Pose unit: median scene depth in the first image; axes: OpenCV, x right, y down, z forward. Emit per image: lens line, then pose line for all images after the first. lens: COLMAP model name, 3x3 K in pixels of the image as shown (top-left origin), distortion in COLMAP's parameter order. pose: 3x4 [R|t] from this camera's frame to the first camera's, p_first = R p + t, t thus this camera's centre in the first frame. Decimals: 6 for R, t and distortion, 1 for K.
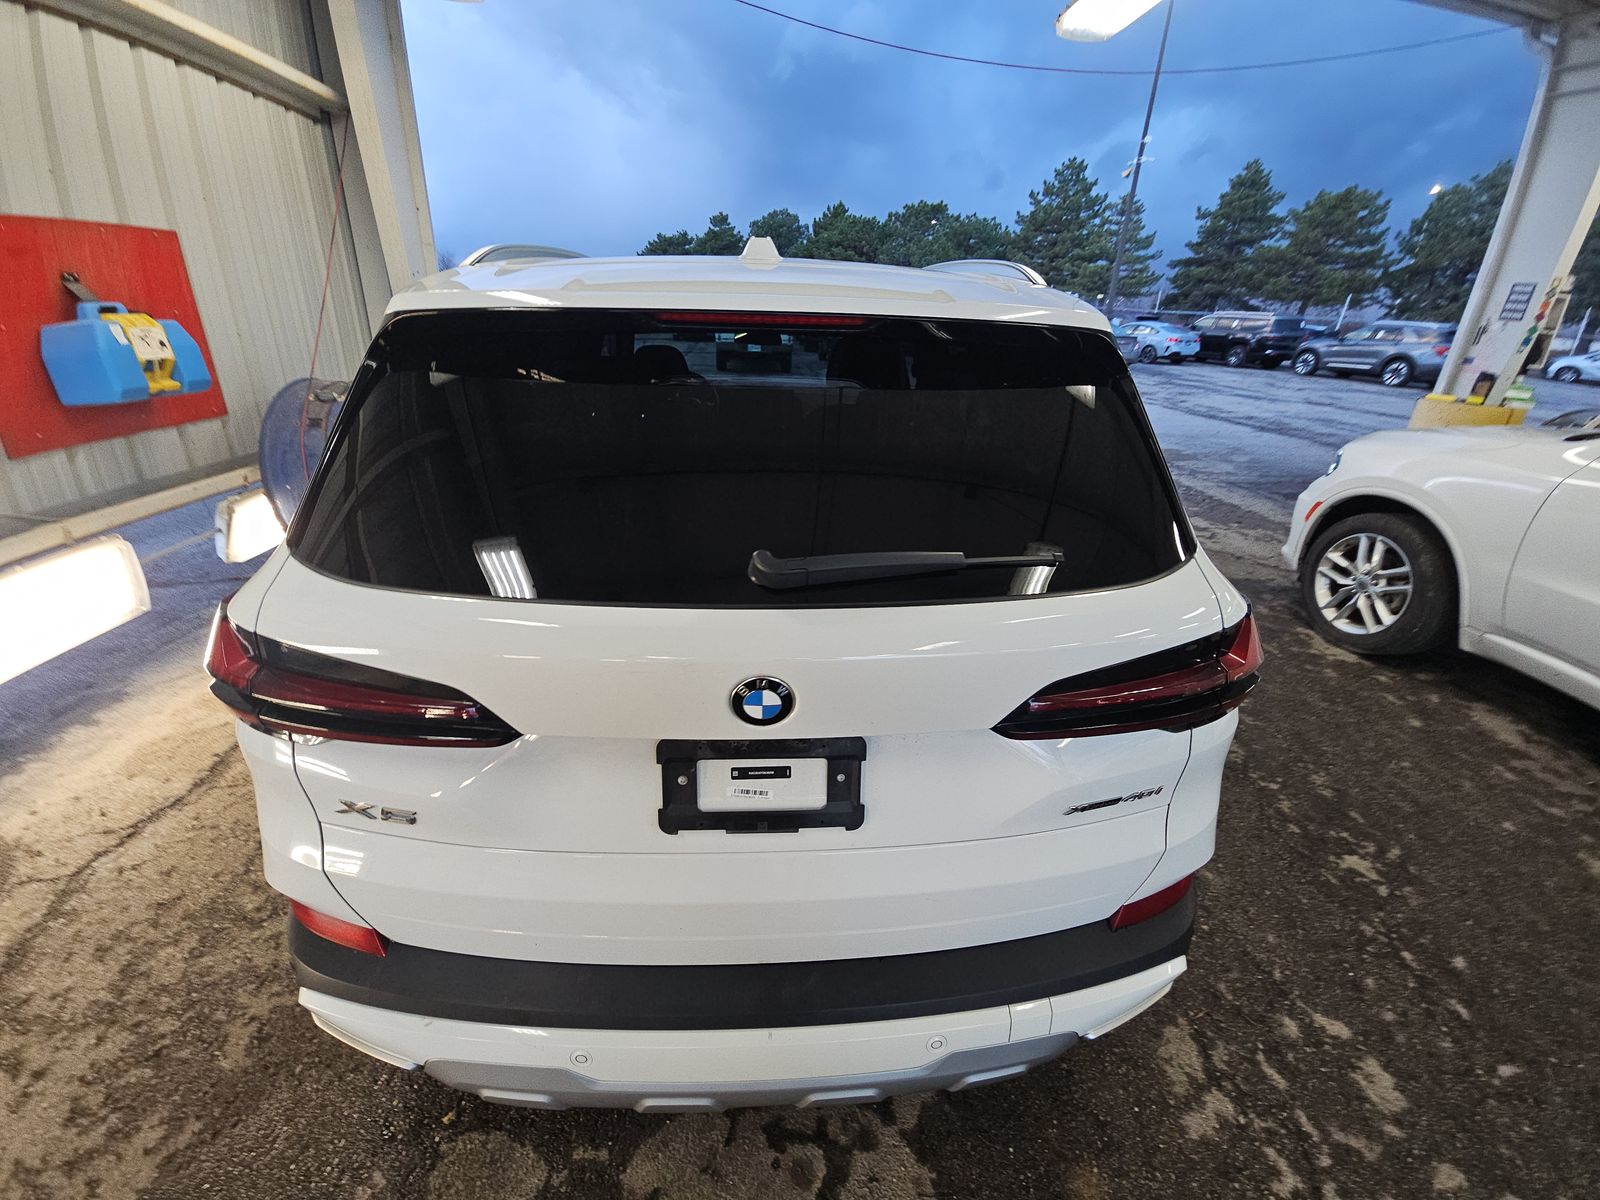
lens RADIAL K [[643.7, 0, 800.0], [0, 643.7, 600.0], [0, 0, 1]] dist [0.046534, -0.026667]
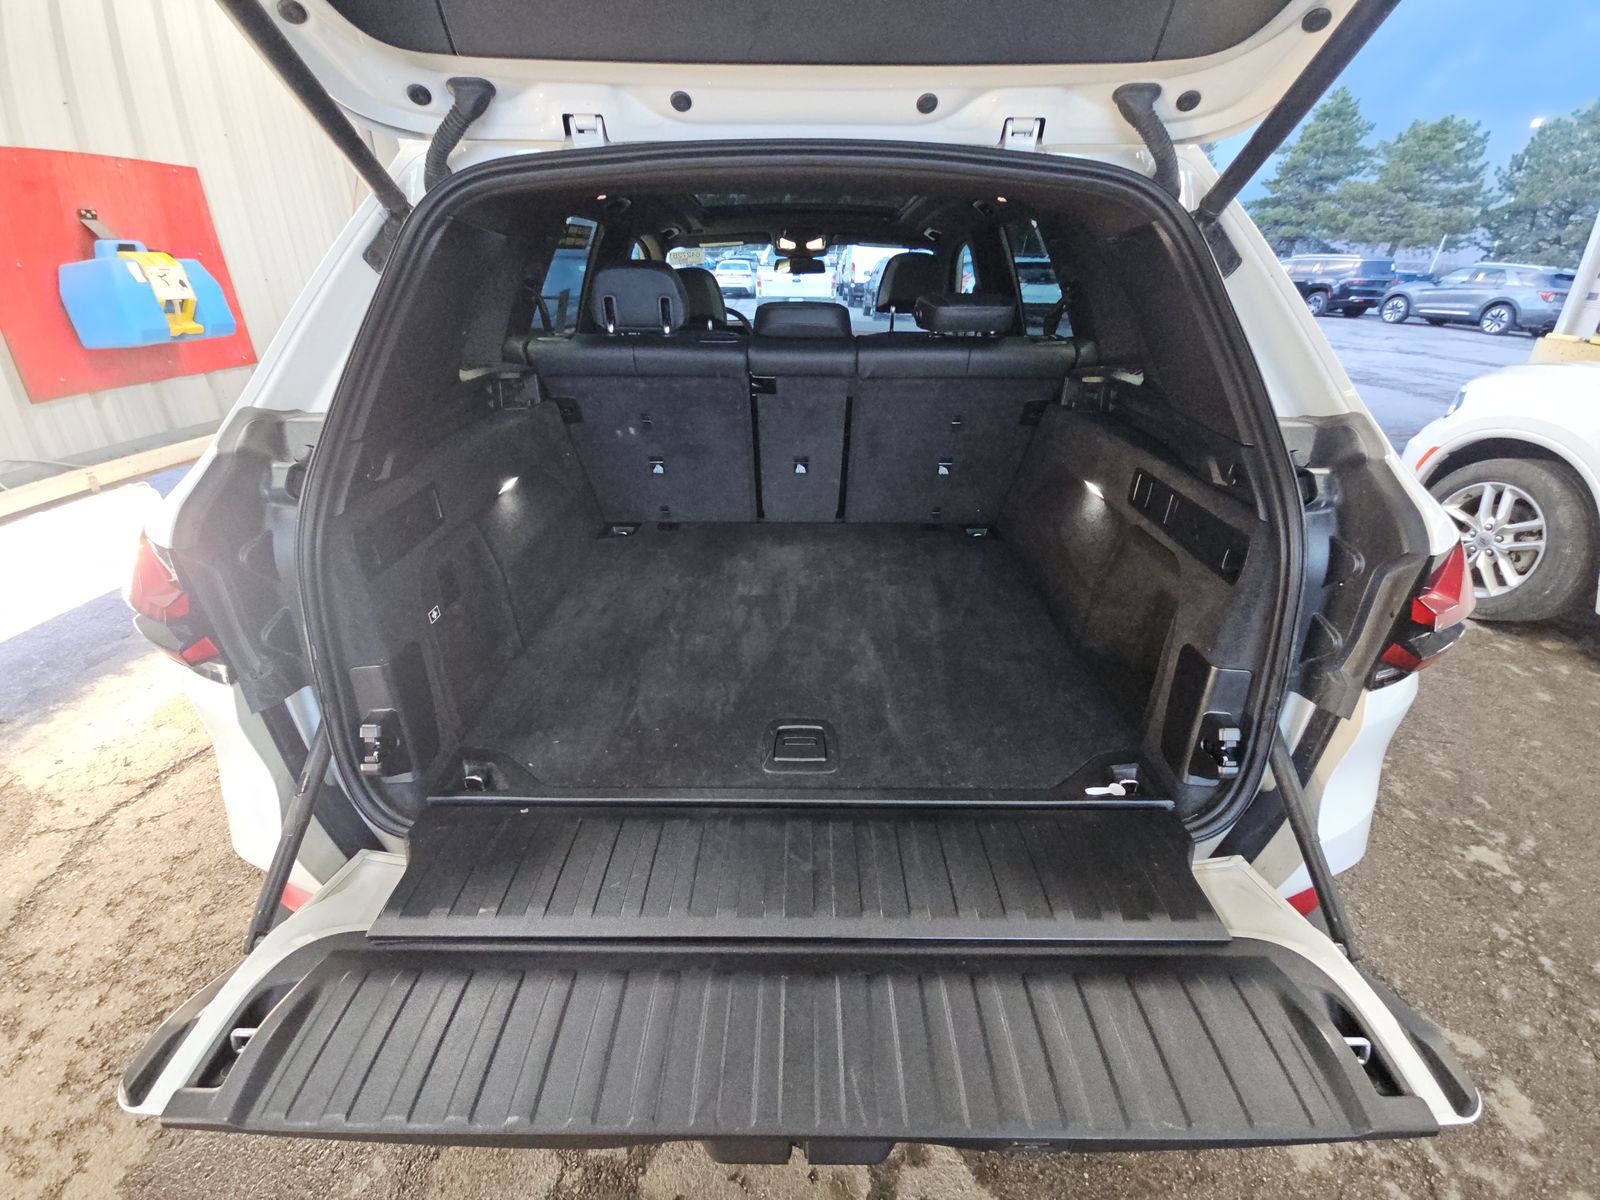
lens RADIAL K [[640.5, 0, 793.6], [0, 640.5, 601.8], [0, 0, 1]] dist [0.048509, -0.027799]
pose [[0.997511, 0.008214, -0.070025, -0.004065], [-0.004520, 0.998597, 0.052752, 0.022244], [0.070360, -0.052304, 0.996149, 0.084115]]
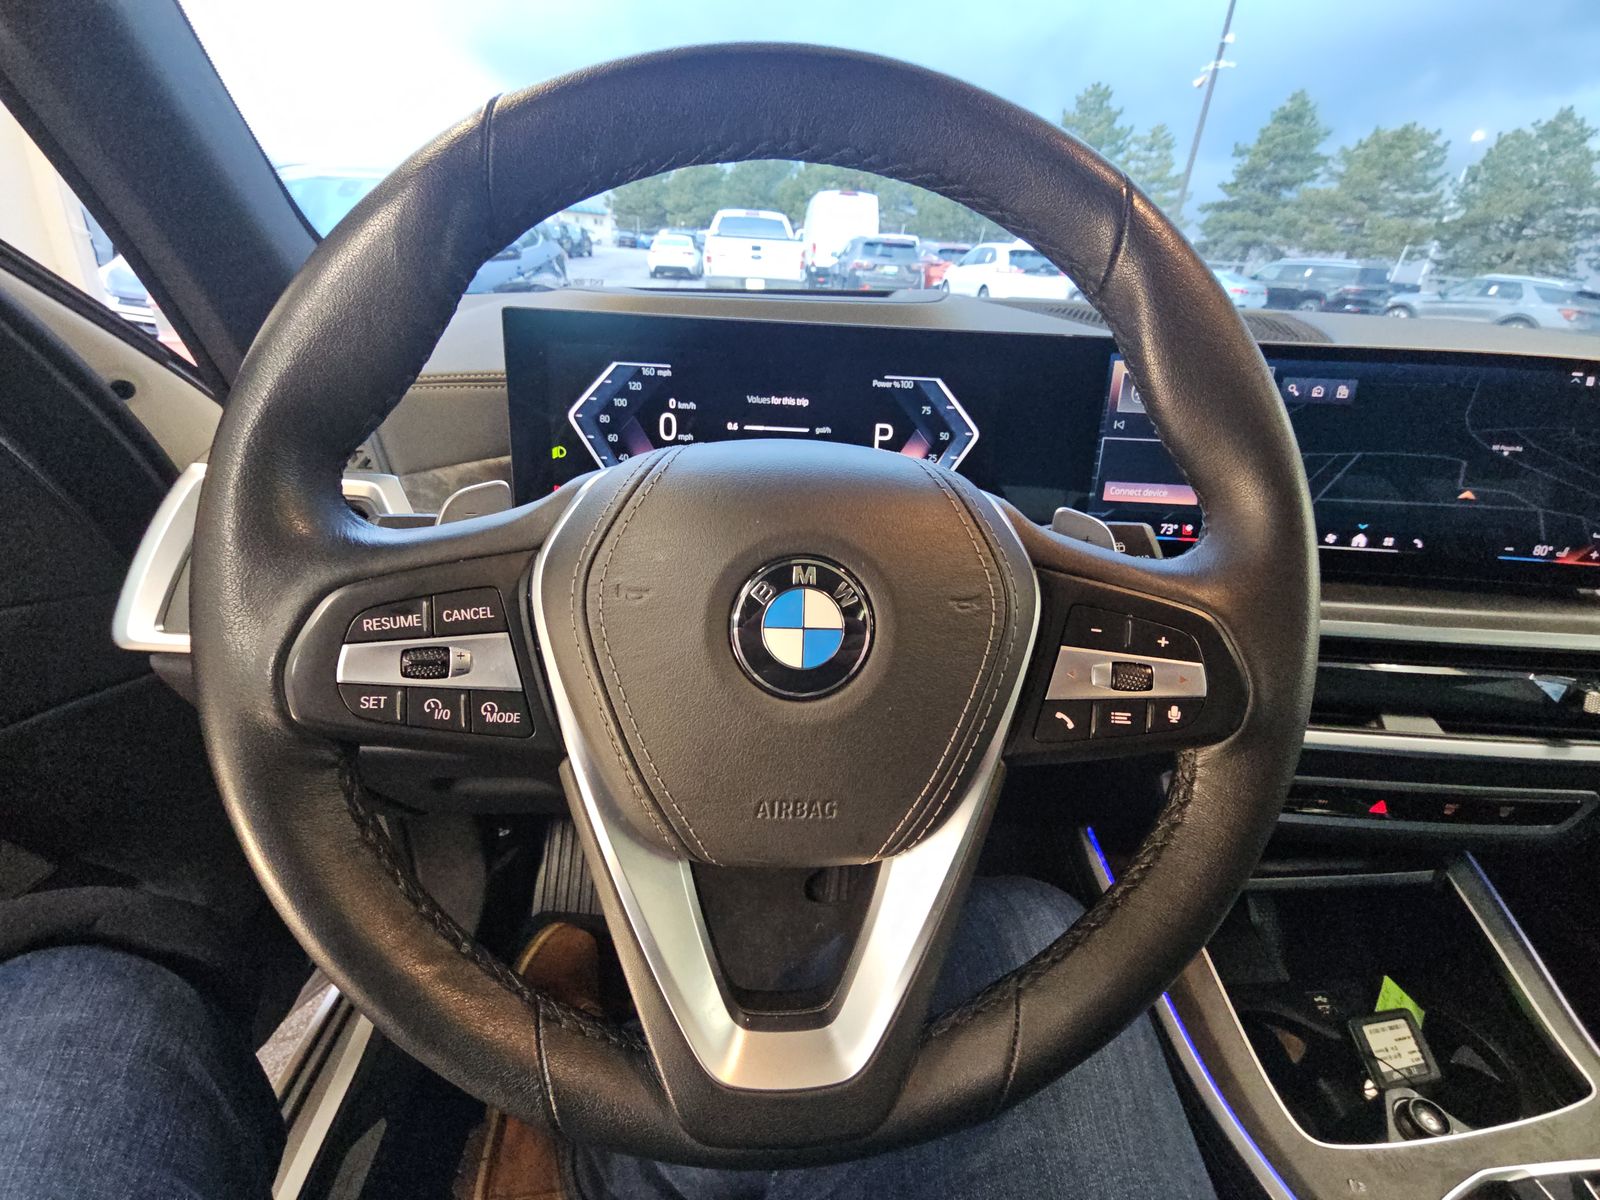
lens RADIAL K [[640.5, 0, 793.6], [0, 640.5, 601.8], [0, 0, 1]] dist [0.048509, -0.027799]
pose [[0.999742, 0.007046, 0.021604, -0.224583], [-0.008466, 0.997760, 0.066356, -0.419511], [-0.021088, -0.066522, 0.997562, 1.276202]]
